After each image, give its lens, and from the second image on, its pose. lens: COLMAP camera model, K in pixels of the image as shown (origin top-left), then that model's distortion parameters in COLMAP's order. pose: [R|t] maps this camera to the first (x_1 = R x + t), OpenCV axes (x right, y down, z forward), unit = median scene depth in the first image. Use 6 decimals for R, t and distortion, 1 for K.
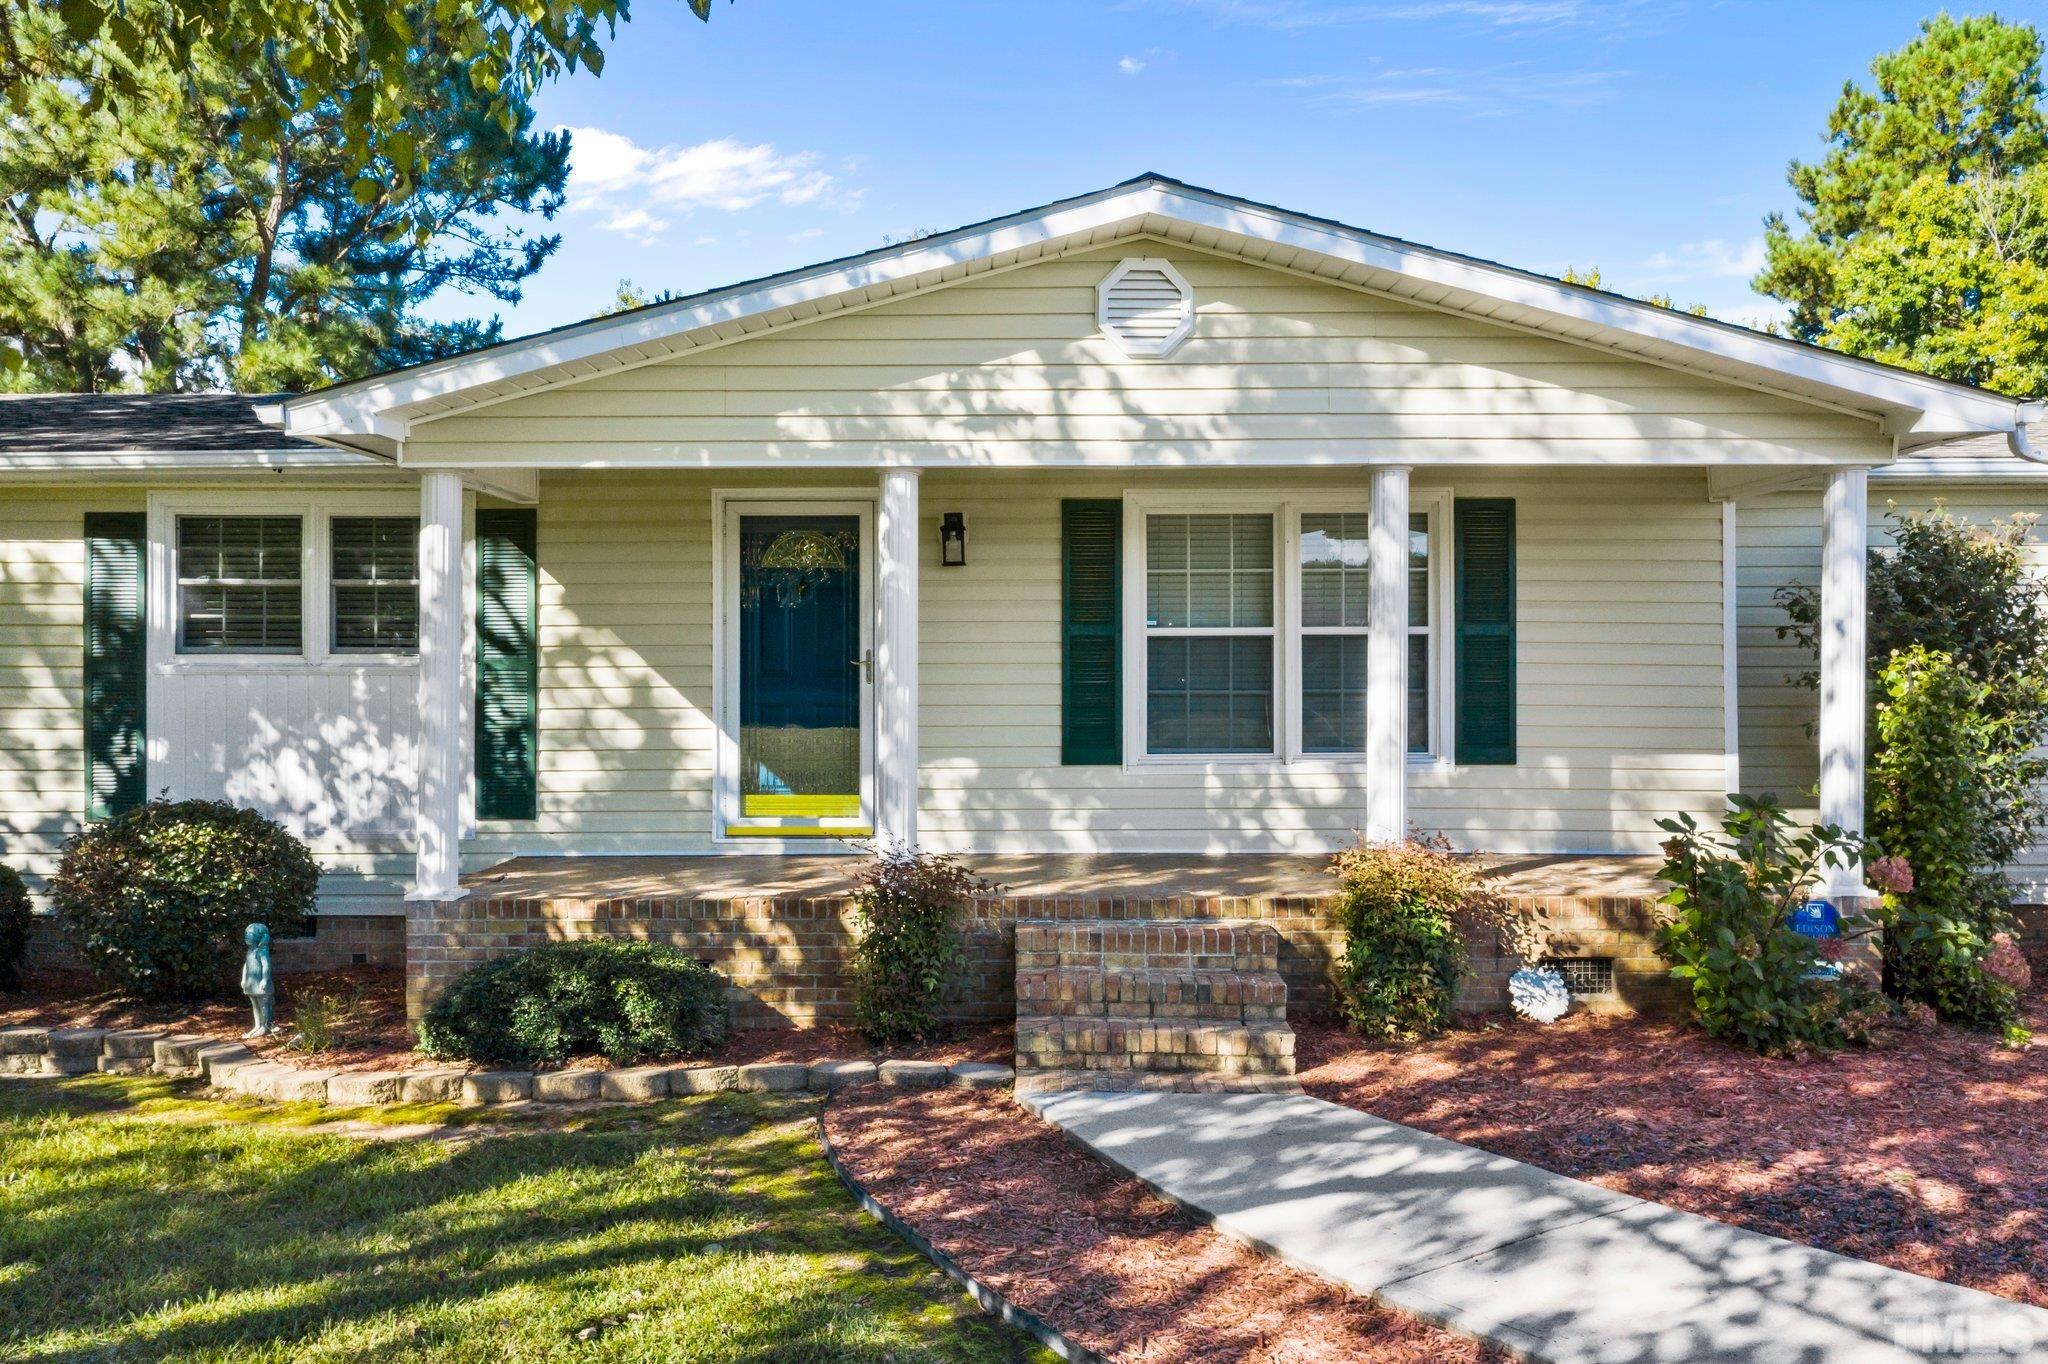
lens RADIAL K [[1658.8, 0, 1020.5], [0, 1658.8, 666.0], [0, 0, 1]] dist [-0.009154, 0.014377]
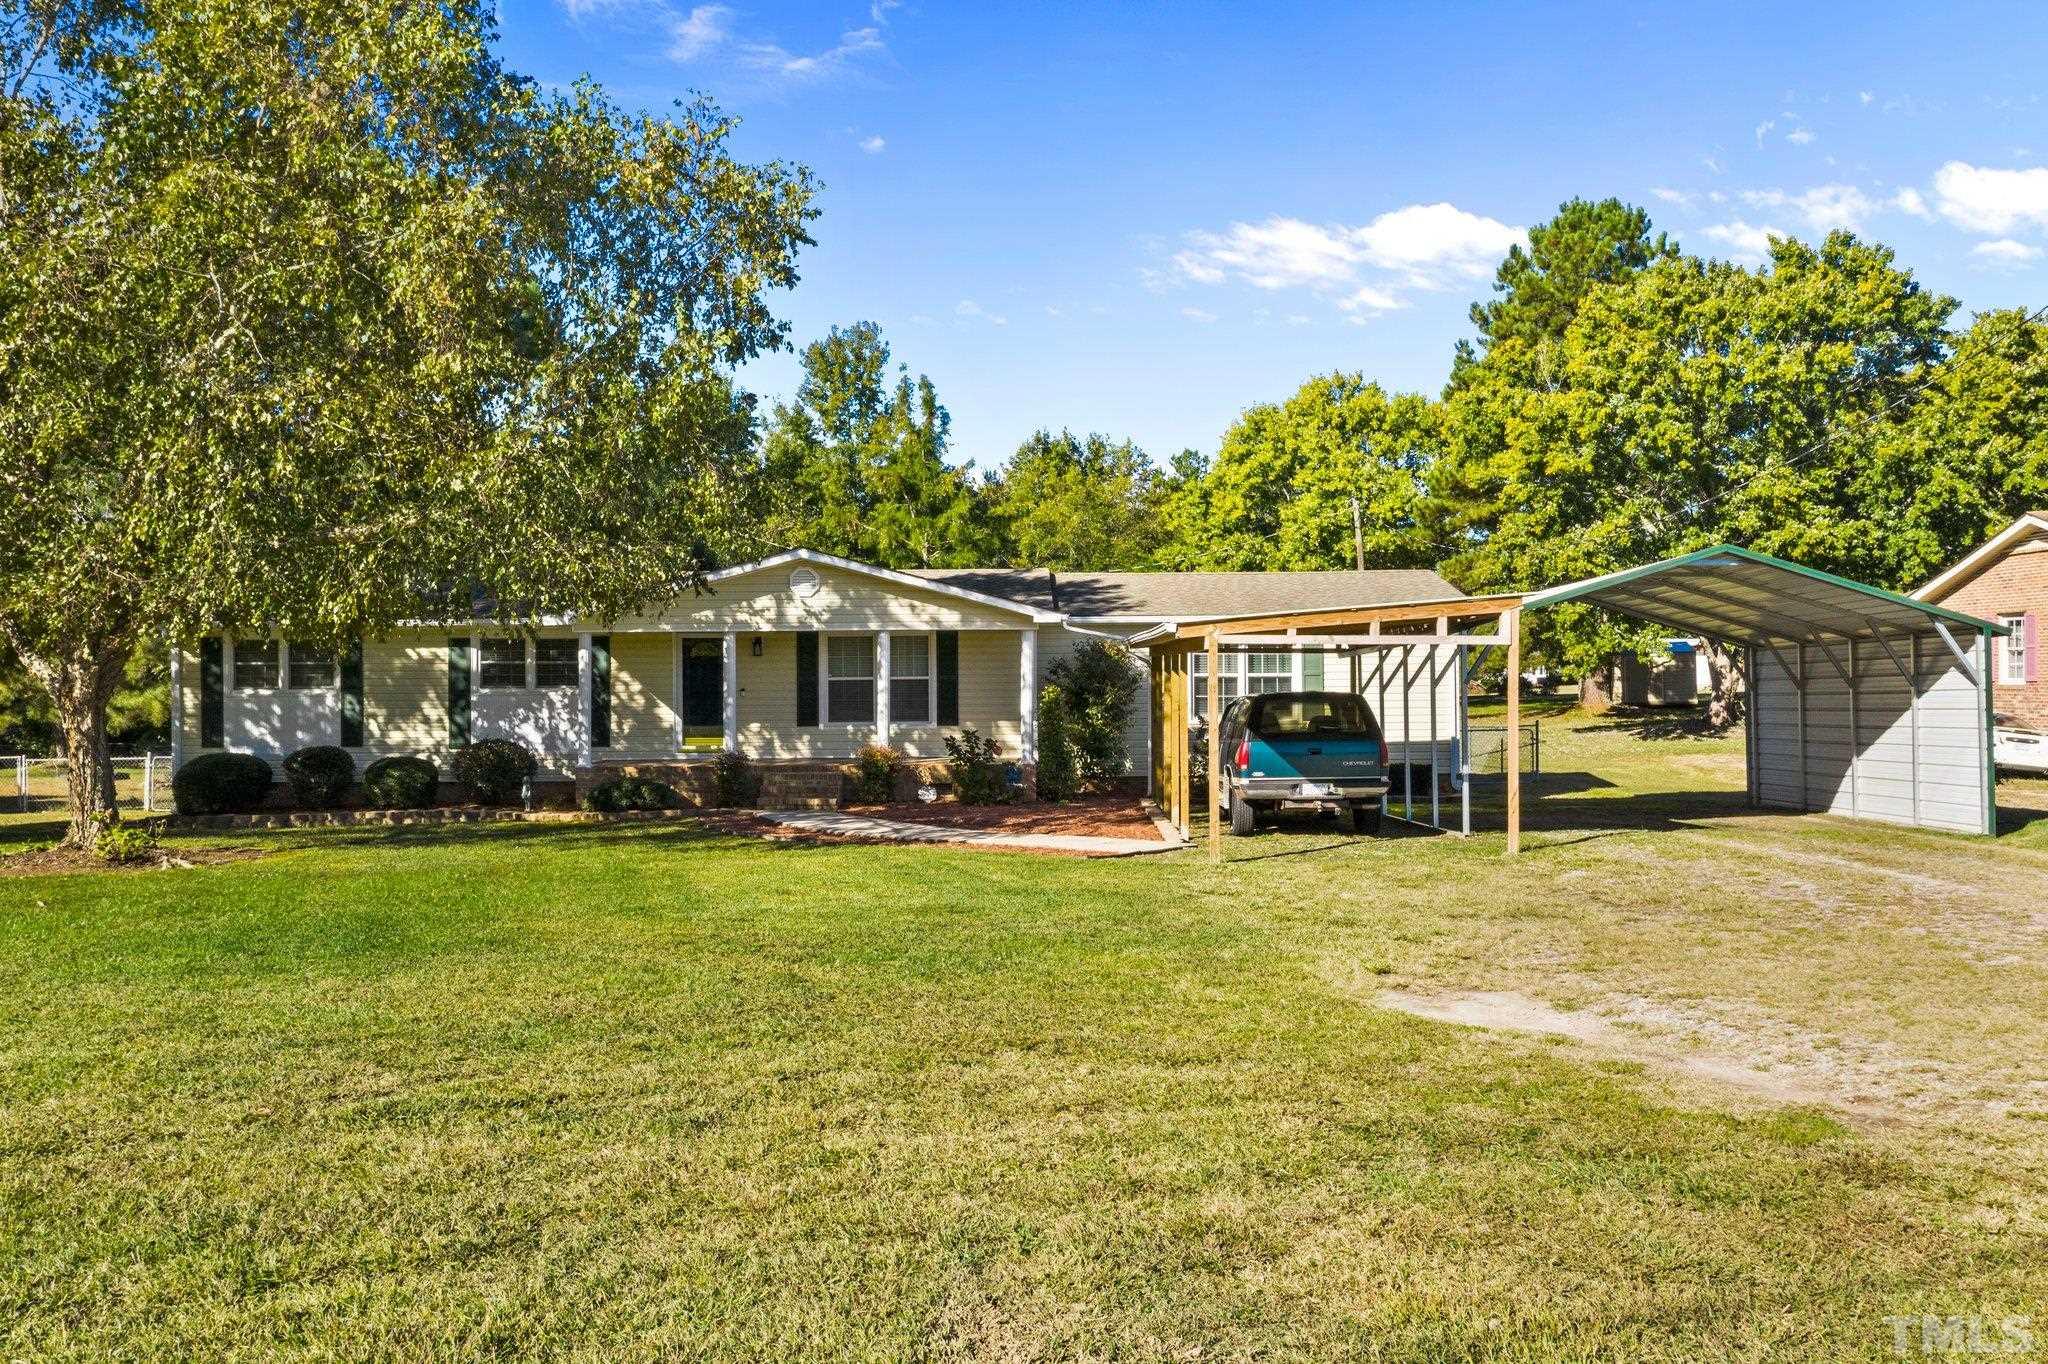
lens RADIAL K [[1658.8, 0, 1020.5], [0, 1658.8, 666.0], [0, 0, 1]] dist [-0.009154, 0.014377]
pose [[0.999980, -0.005081, -0.003707, 0.460771], [0.005046, 0.999943, -0.009371, -0.017447], [0.003754, 0.009352, 0.999949, -2.030315]]
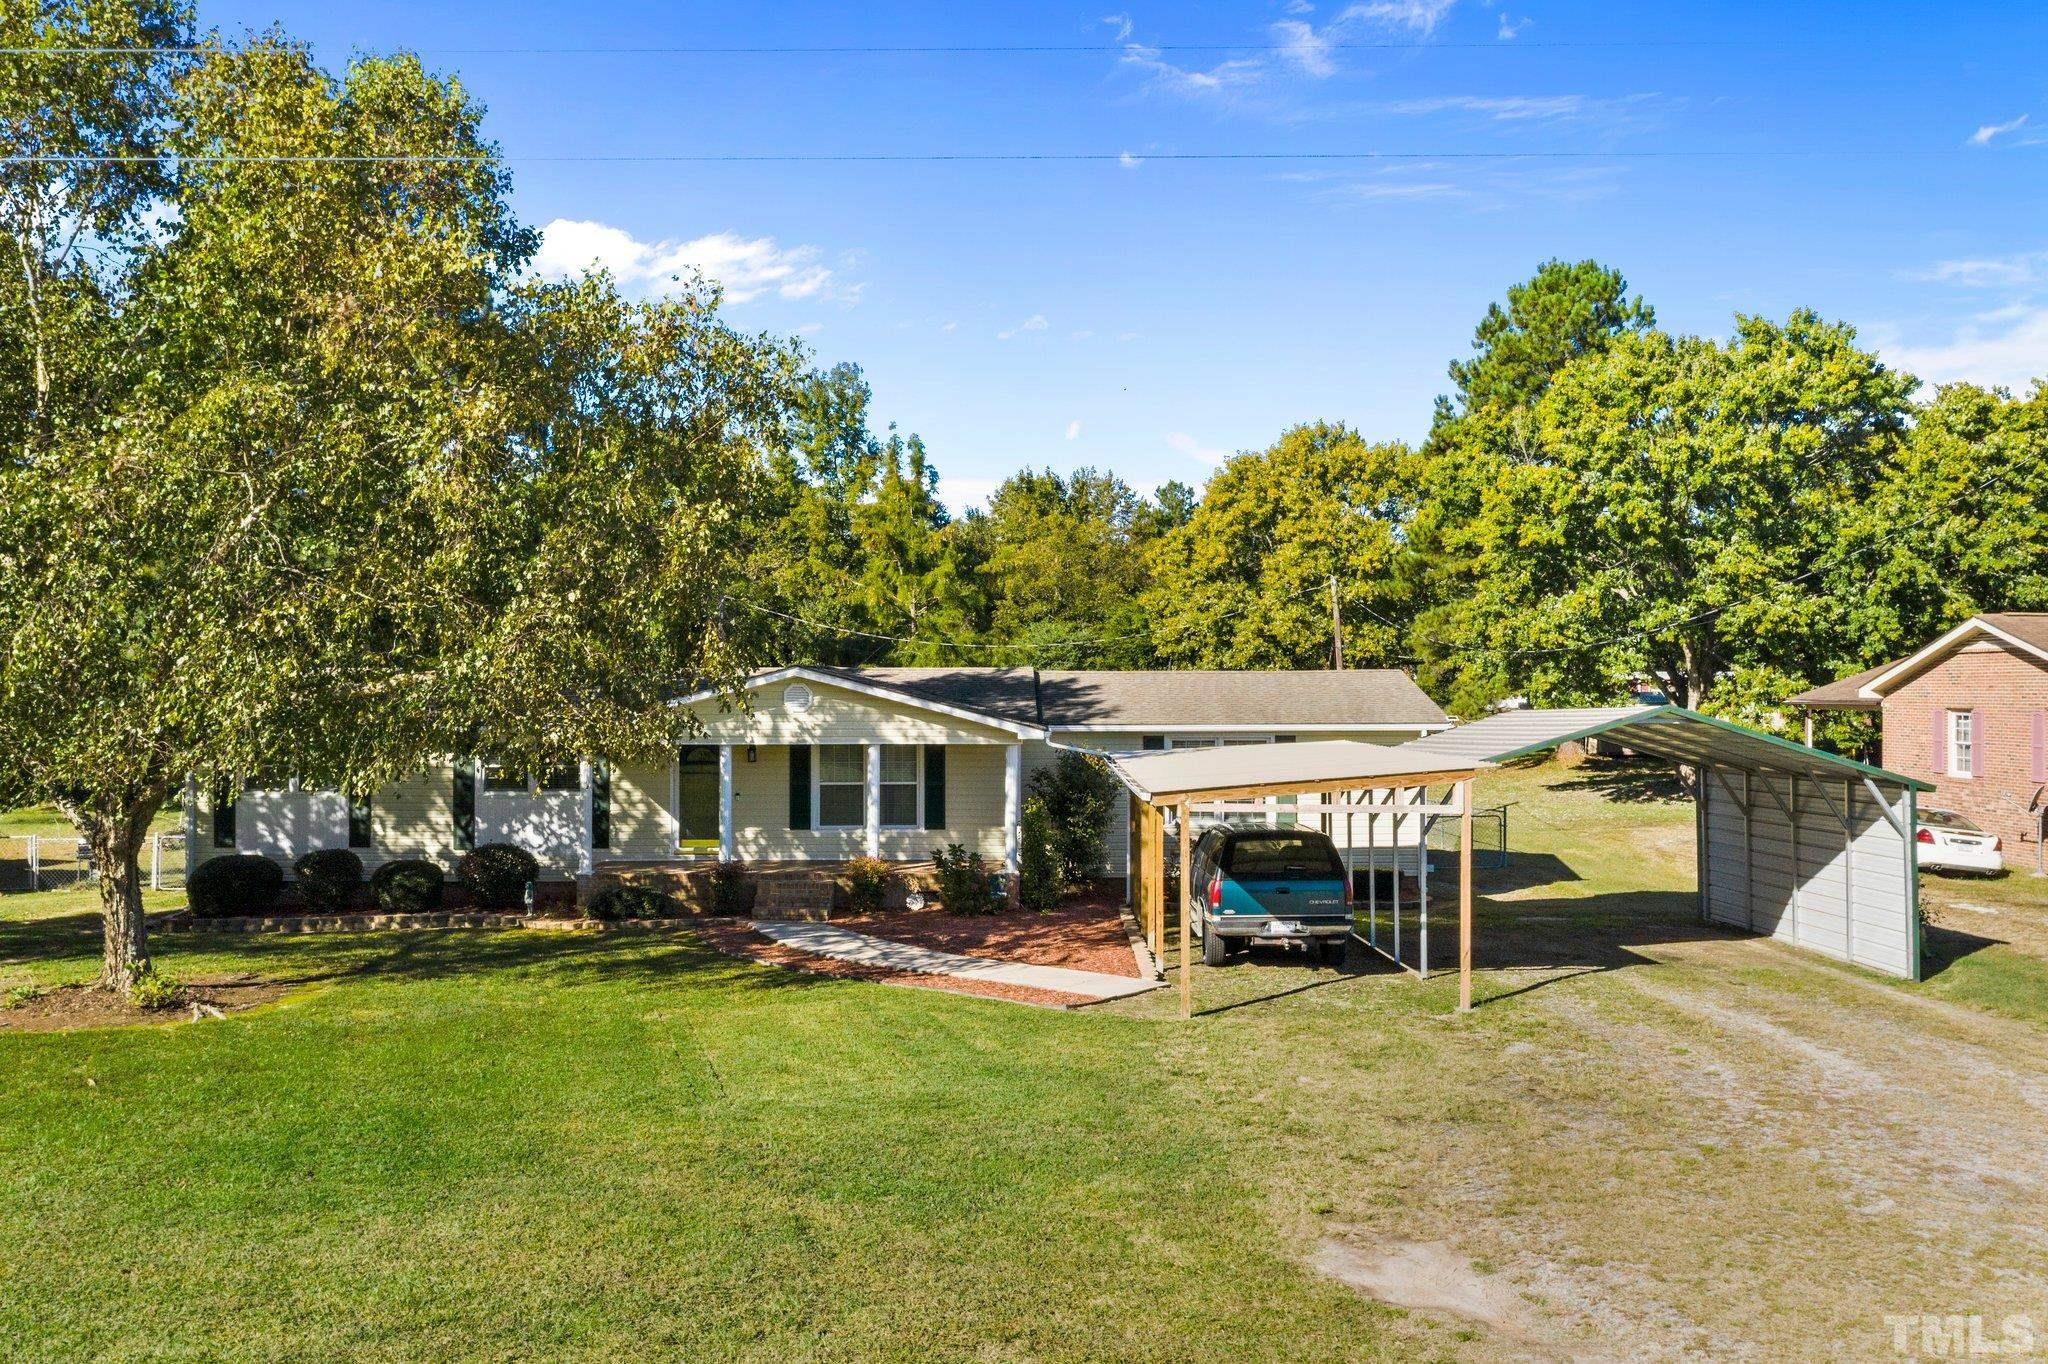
lens RADIAL K [[1680.3, 0, 1021.5], [0, 1680.3, 644.0], [0, 0, 1]] dist [-0.000623, -0.016482]
pose [[0.999987, -0.000297, 0.005055, 0.465025], [0.000333, 0.999976, -0.006991, -0.274811], [-0.005053, 0.006993, 0.999963, -2.198301]]
